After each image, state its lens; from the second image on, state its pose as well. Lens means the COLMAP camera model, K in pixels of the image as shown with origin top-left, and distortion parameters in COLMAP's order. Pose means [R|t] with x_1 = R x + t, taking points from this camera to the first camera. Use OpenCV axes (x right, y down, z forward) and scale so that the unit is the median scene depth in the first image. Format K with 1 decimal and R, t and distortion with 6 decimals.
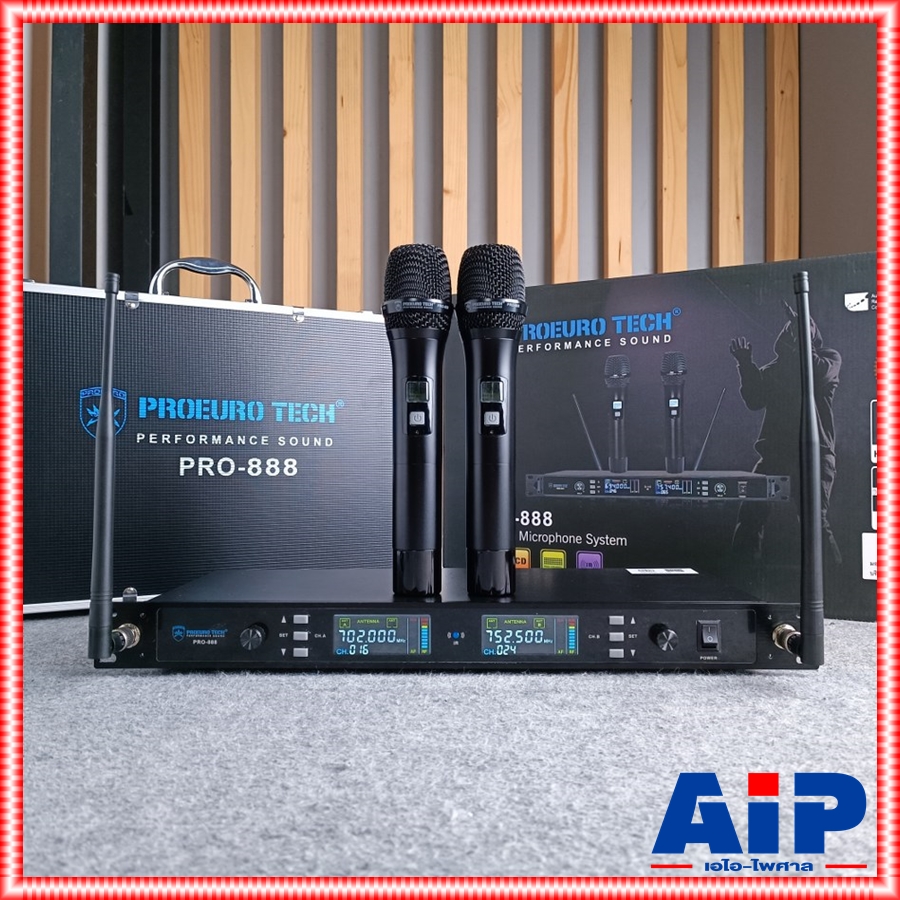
lens RADIAL K [[845.8, 0, 450.2], [0, 845.8, 441.8], [0, 0, 1]] dist [-0.007151, 0.007834]
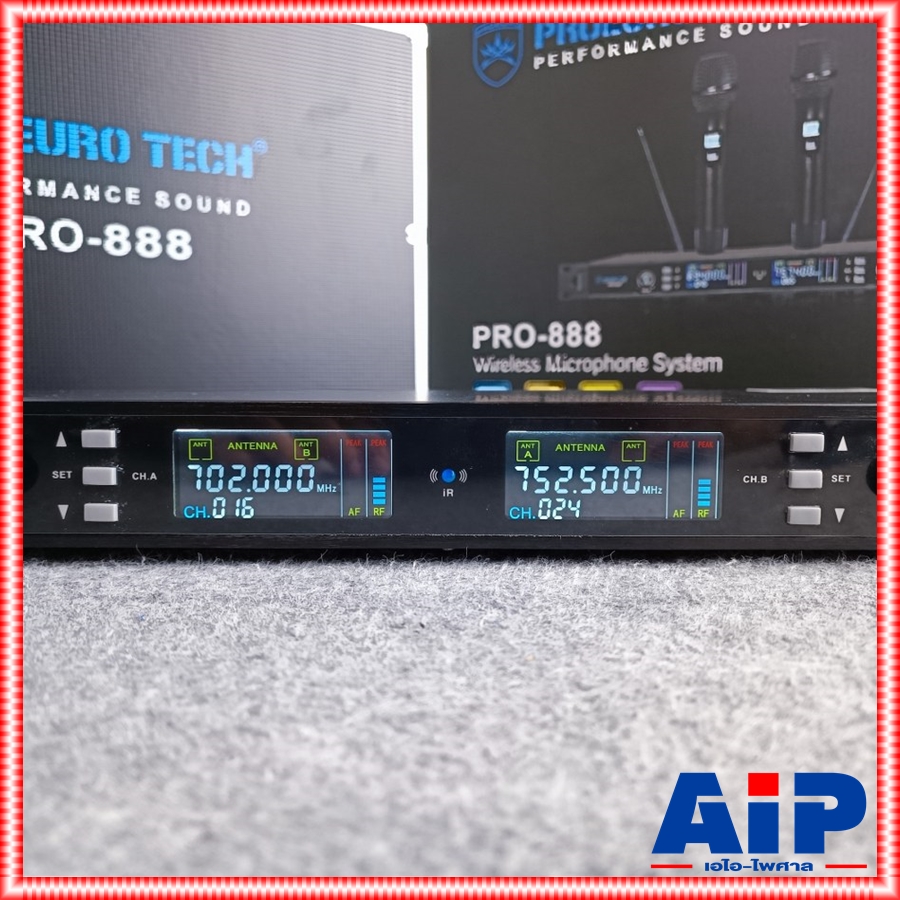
lens RADIAL K [[845.8, 0, 450.2], [0, 845.8, 441.8], [0, 0, 1]] dist [-0.007151, 0.007834]
pose [[0.999959, -0.001100, 0.009007, 0.002712], [0.000146, 0.994443, 0.105279, 0.116713], [-0.009073, -0.105273, 0.994402, 0.400462]]
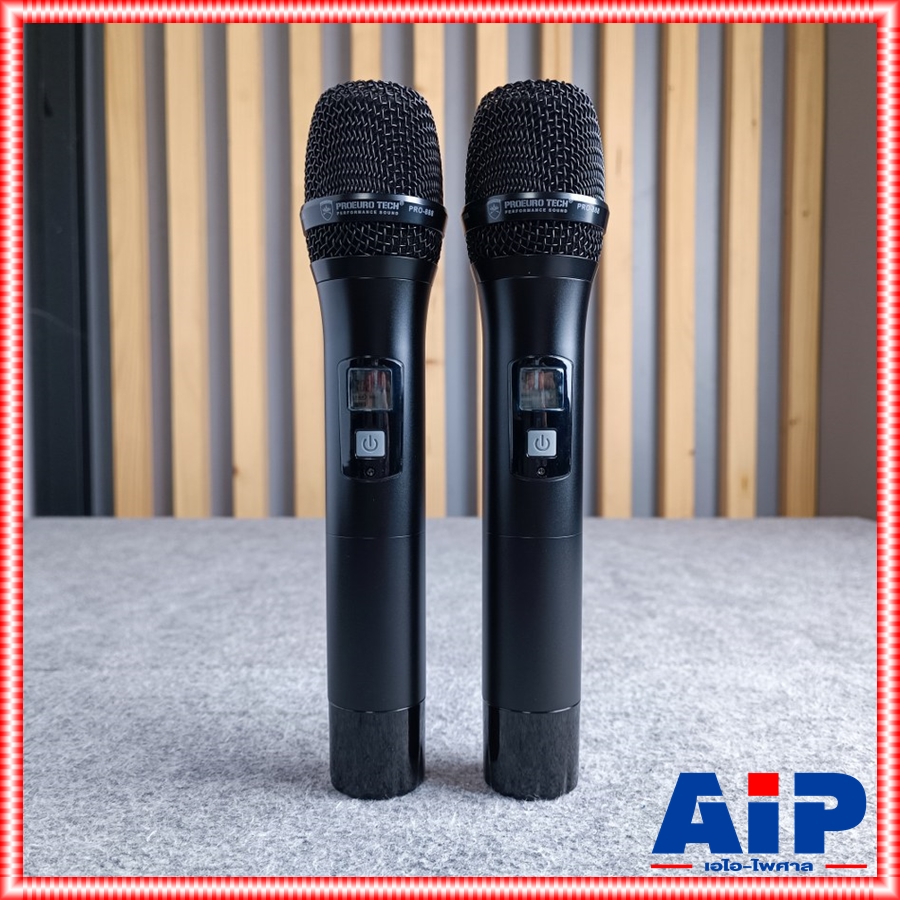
lens RADIAL K [[848.9, 0, 455.3], [0, 848.9, 447.8], [0, 0, 1]] dist [-0.004988, -0.006582]
pose [[0.999663, -0.002500, 0.025844, 0.015538], [0.000697, 0.997581, 0.069512, 0.013756], [-0.025955, -0.069471, 0.997246, 0.200902]]
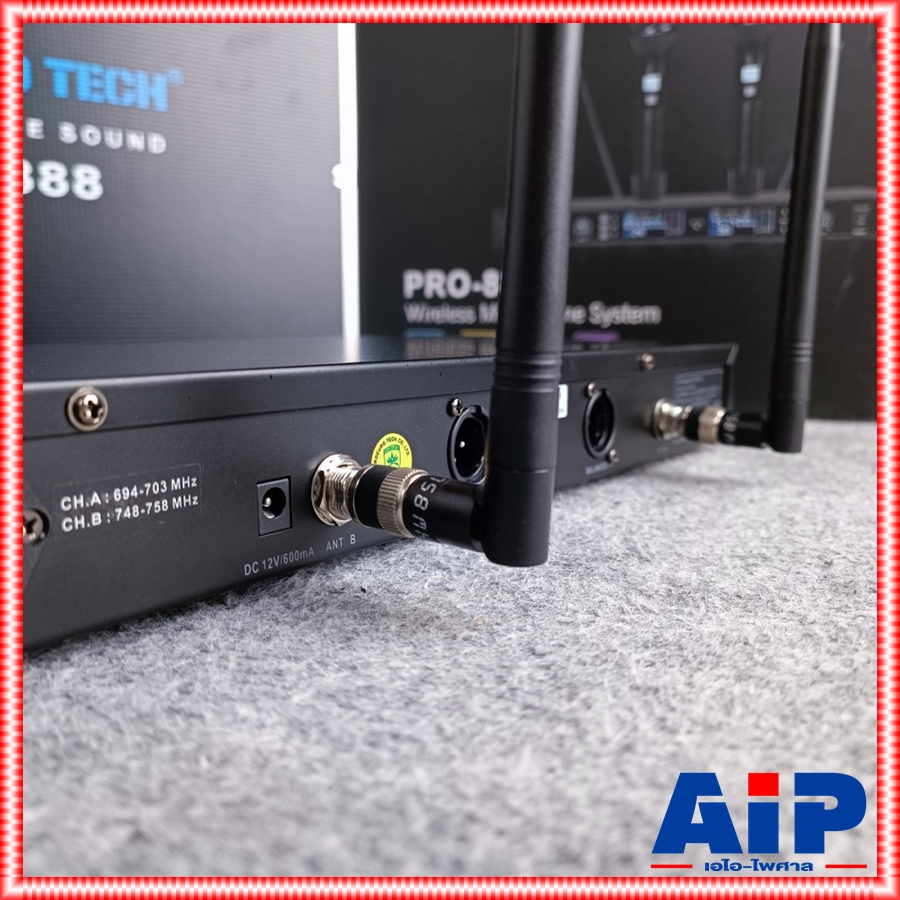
lens RADIAL K [[855.0, 0, 450.0], [0, 855.0, 450.0], [0, 0, 1]] dist [-0.027397, 0.016986]
pose [[0.995587, -0.010307, 0.093280, -0.001220], [-0.005639, 0.985586, 0.169081, 0.118376], [-0.093678, -0.168861, 0.981178, 0.414923]]
